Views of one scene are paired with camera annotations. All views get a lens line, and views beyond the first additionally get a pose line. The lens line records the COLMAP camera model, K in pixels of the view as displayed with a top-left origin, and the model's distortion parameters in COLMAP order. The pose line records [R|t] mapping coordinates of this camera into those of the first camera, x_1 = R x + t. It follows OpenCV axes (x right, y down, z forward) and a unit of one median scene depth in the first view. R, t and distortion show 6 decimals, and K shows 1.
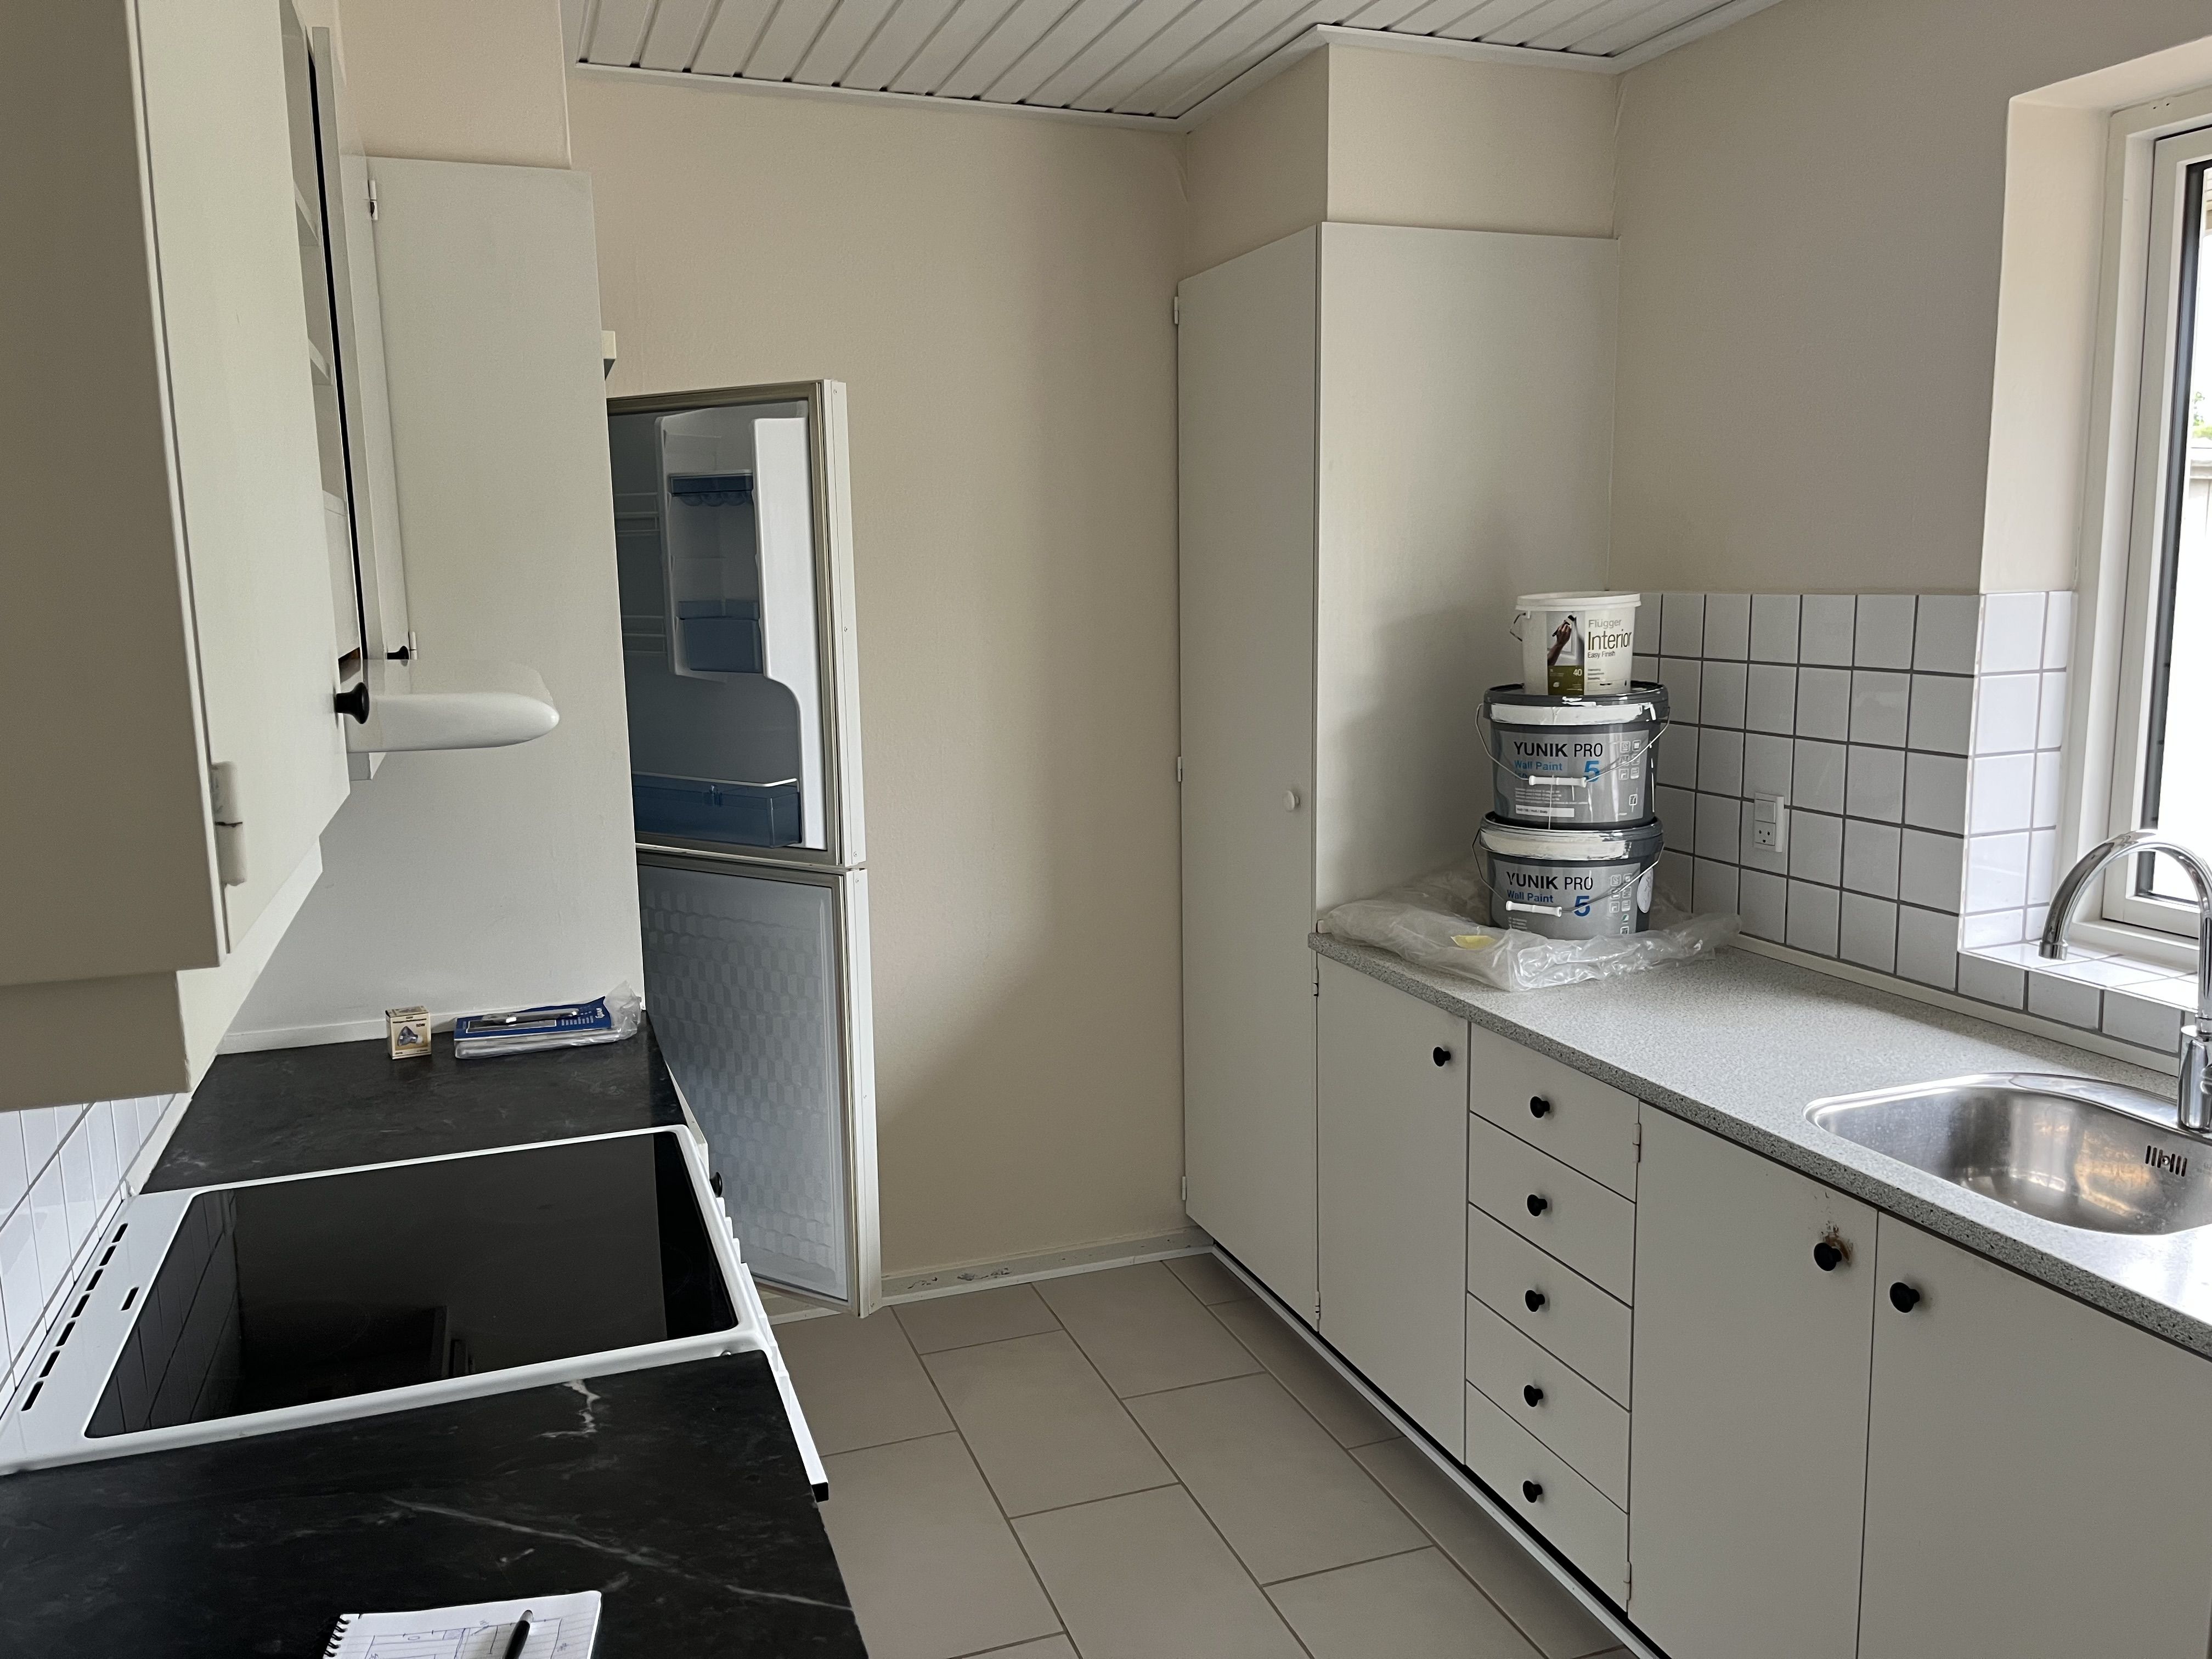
lens RADIAL K [[1659.3, 0, 1113.5], [0, 1659.3, 829.7], [0, 0, 1]] dist [0.004498, -0.035151]
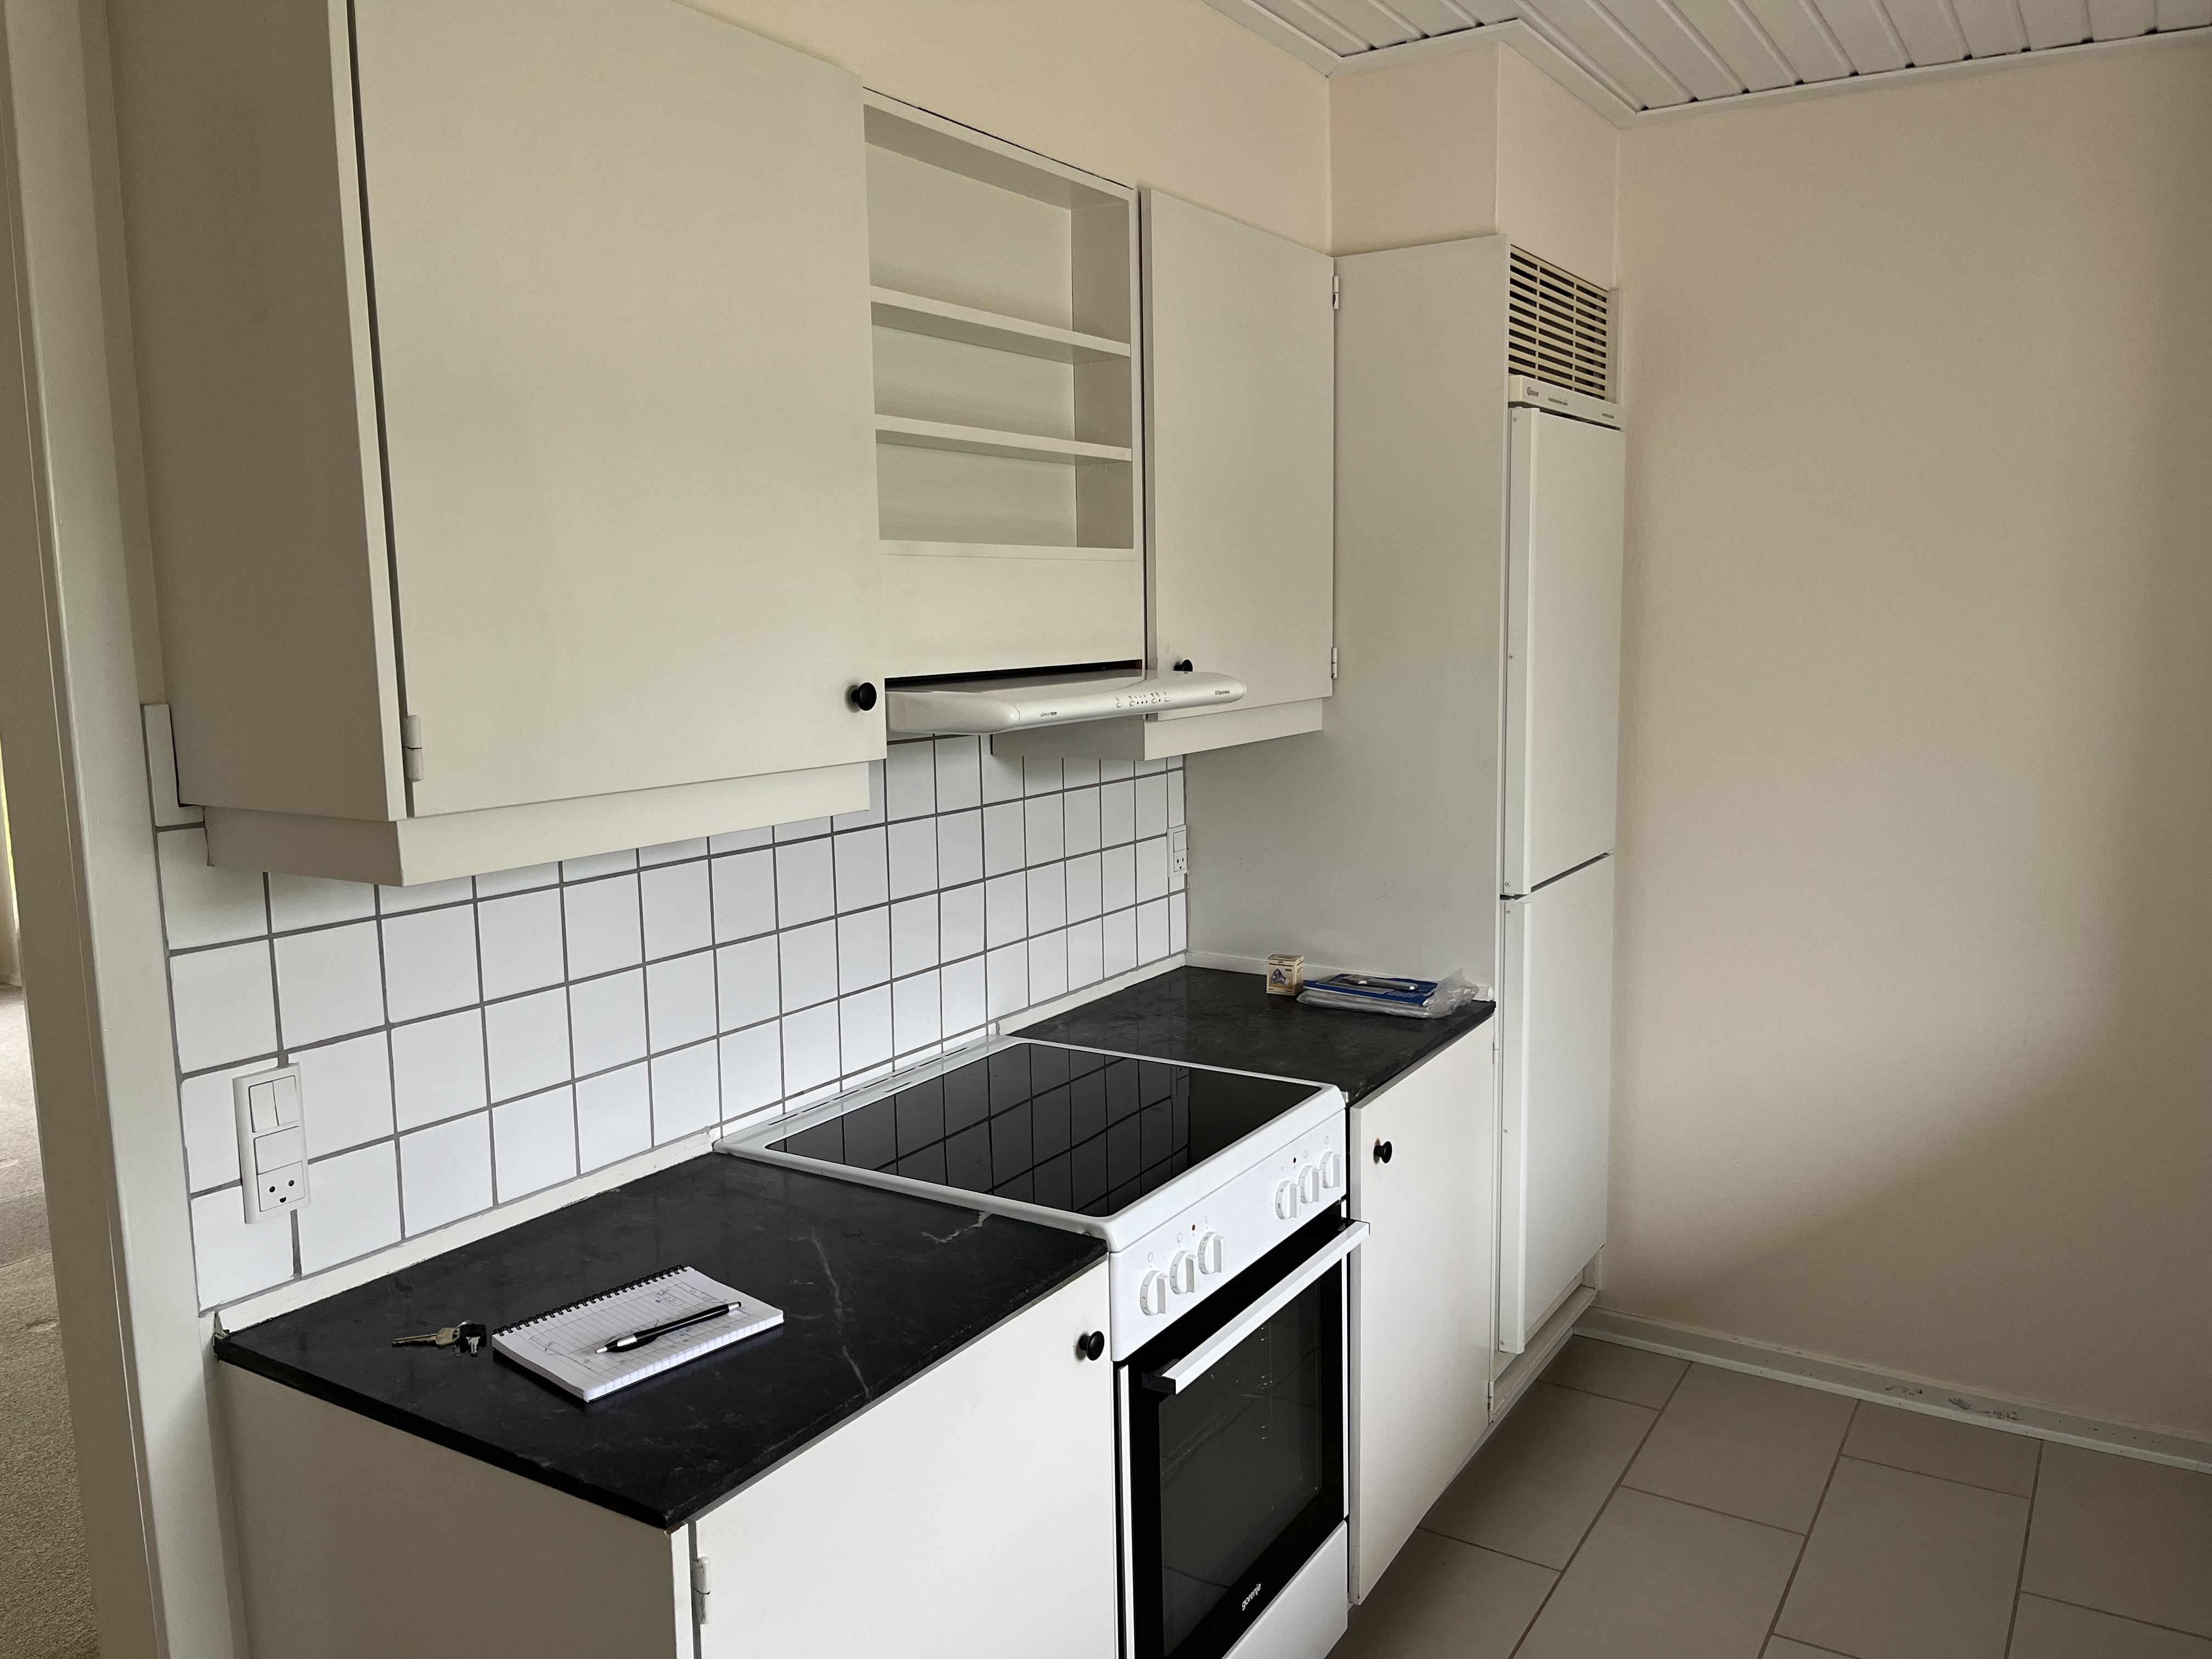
lens RADIAL K [[1659.3, 0, 1106.7], [0, 1659.3, 825.7], [0, 0, 1]] dist [0.004498, -0.035151]
pose [[0.592346, 0.110178, -0.798115, 0.465888], [-0.117635, 0.991817, 0.049612, -0.032305], [0.797050, 0.064498, 0.600459, 0.156962]]
